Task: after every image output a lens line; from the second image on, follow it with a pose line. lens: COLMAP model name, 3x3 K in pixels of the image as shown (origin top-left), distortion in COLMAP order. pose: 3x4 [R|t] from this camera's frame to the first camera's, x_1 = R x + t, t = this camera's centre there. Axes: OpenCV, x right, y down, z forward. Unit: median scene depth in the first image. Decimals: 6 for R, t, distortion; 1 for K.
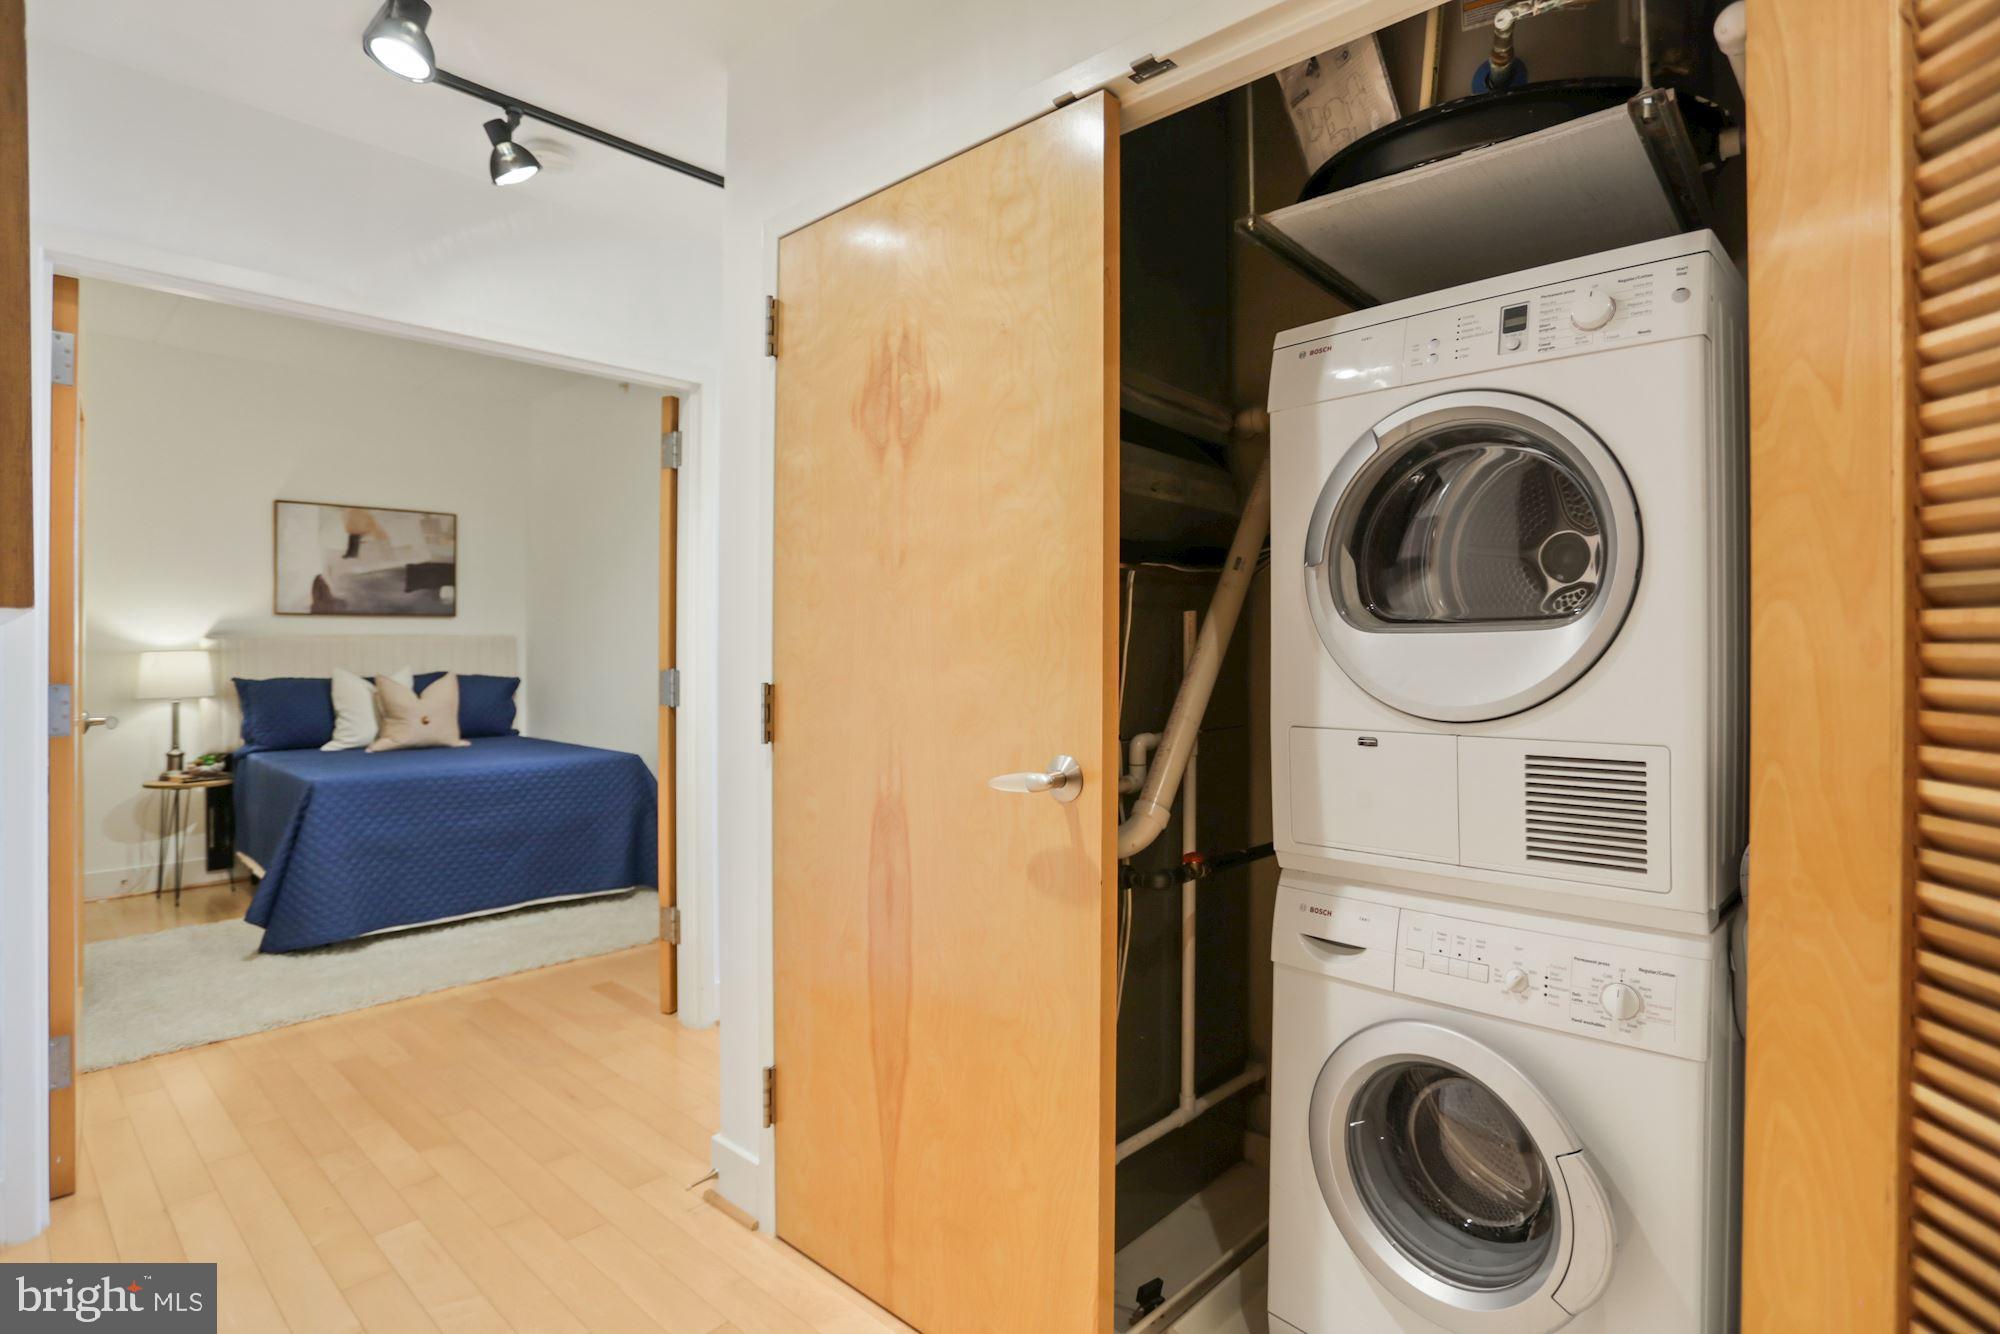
lens RADIAL K [[997.9, 0, 998.5], [0, 997.9, 638.6], [0, 0, 1]] dist [-0.050971, 0.018396]
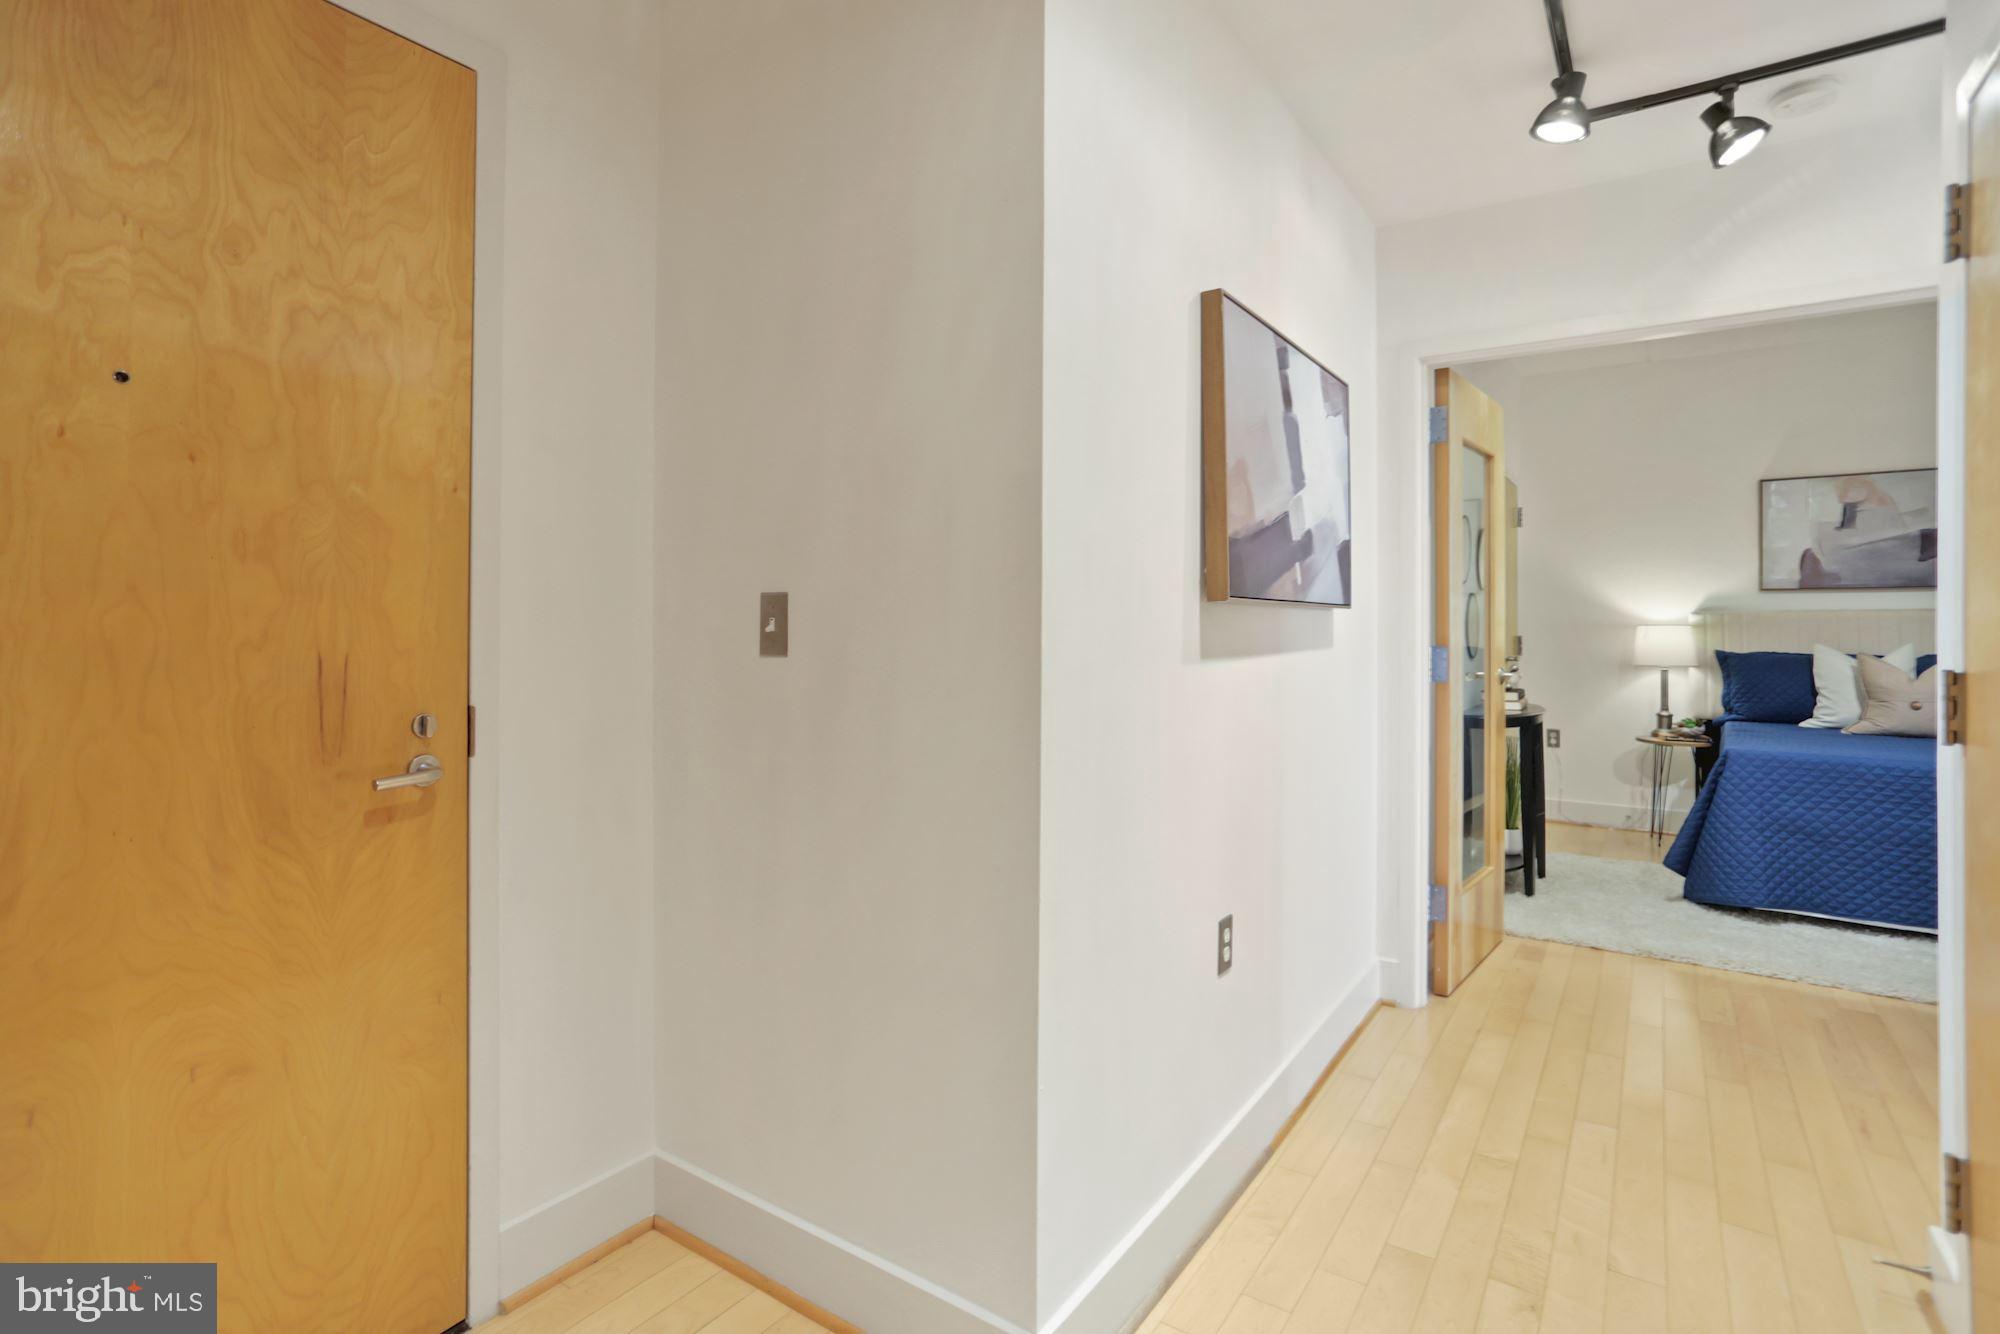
lens RADIAL K [[969.8, 0, 998.8], [0, 969.8, 608.1], [0, 0, 1]] dist [0.014358, 0.000025]
pose [[0.145273, -0.009654, -0.989345, 0.180984], [0.004072, 0.999950, -0.009159, -0.000087], [0.989383, -0.002698, 0.145305, 0.052368]]
